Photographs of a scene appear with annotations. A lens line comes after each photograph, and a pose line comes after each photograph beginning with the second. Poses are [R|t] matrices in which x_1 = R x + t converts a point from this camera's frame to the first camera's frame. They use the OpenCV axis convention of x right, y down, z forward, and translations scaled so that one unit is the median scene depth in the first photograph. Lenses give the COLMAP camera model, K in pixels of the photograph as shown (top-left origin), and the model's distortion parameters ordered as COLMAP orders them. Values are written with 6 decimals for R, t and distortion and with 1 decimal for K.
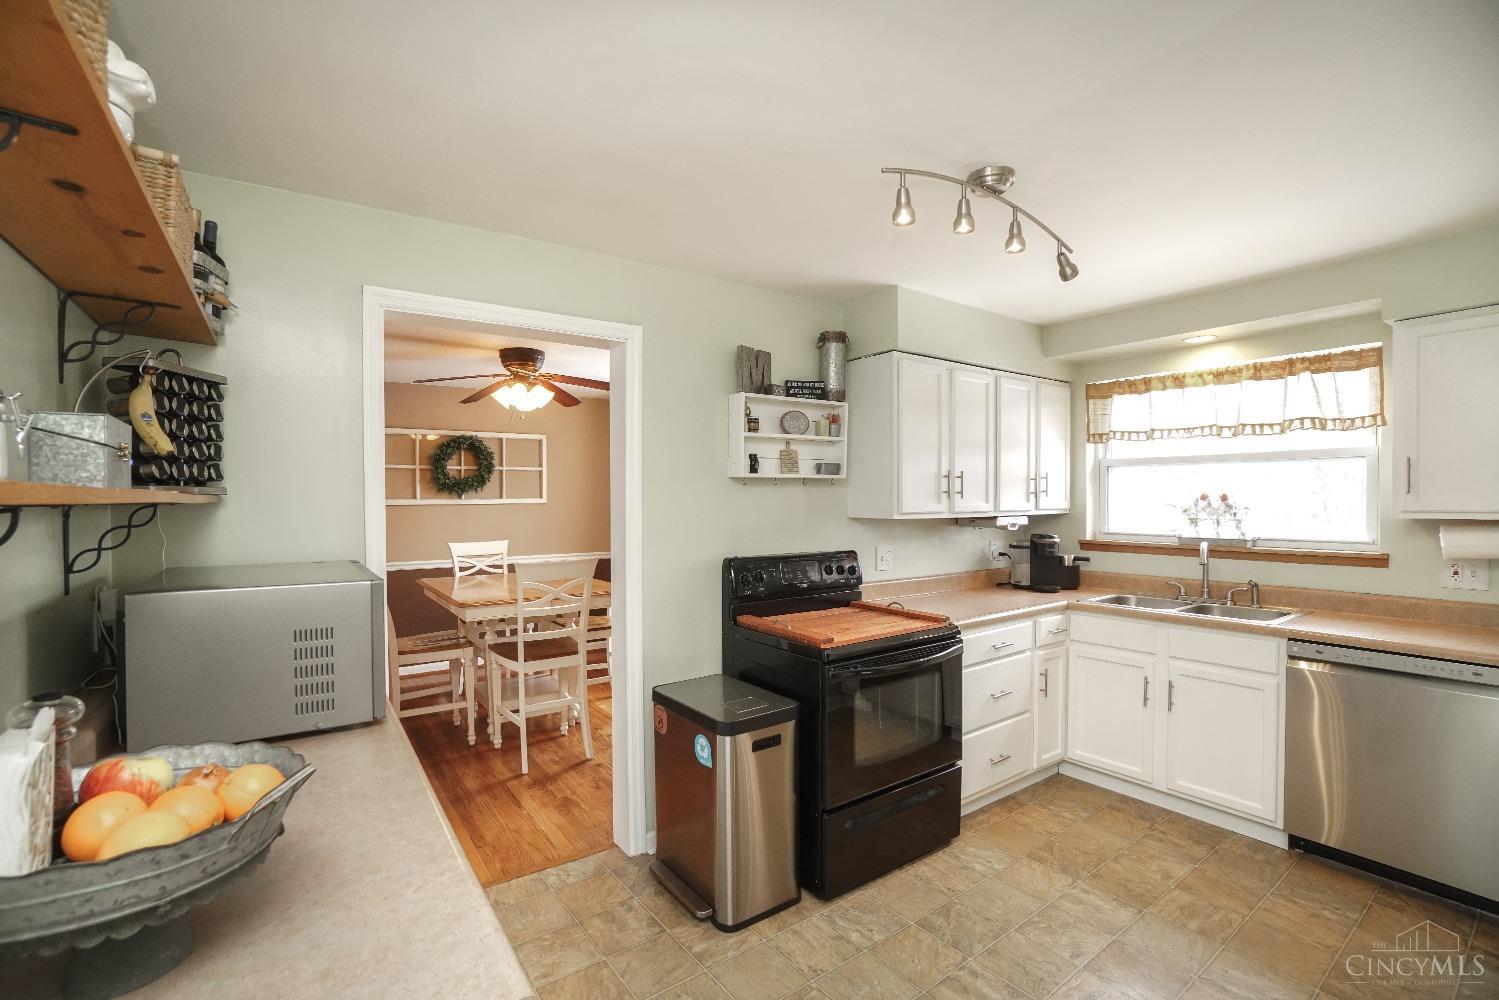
lens RADIAL K [[662.0, 0, 748.8], [0, 662.0, 497.8], [0, 0, 1]] dist [-0.014533, 0.000372]
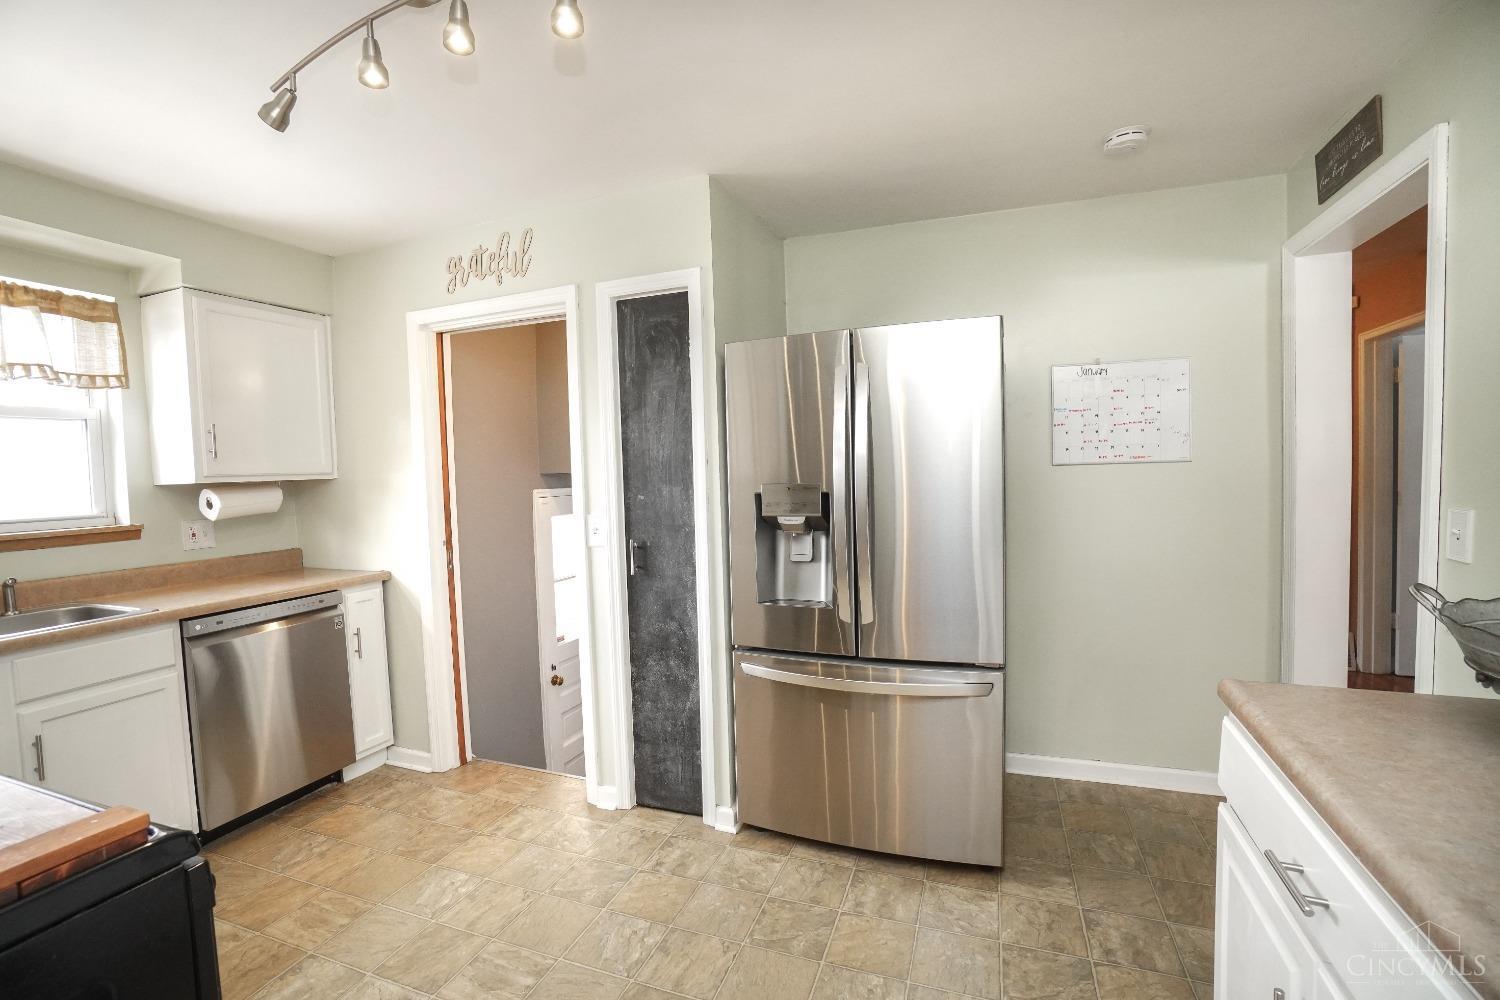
lens RADIAL K [[662.5, 0, 750.2], [0, 662.5, 497.6], [0, 0, 1]] dist [-0.014533, 0.000372]
pose [[-0.550465, -0.019604, 0.834628, -0.306051], [0.024121, 0.998933, 0.039371, 0.030239], [-0.834510, 0.041804, -0.549405, 0.767469]]
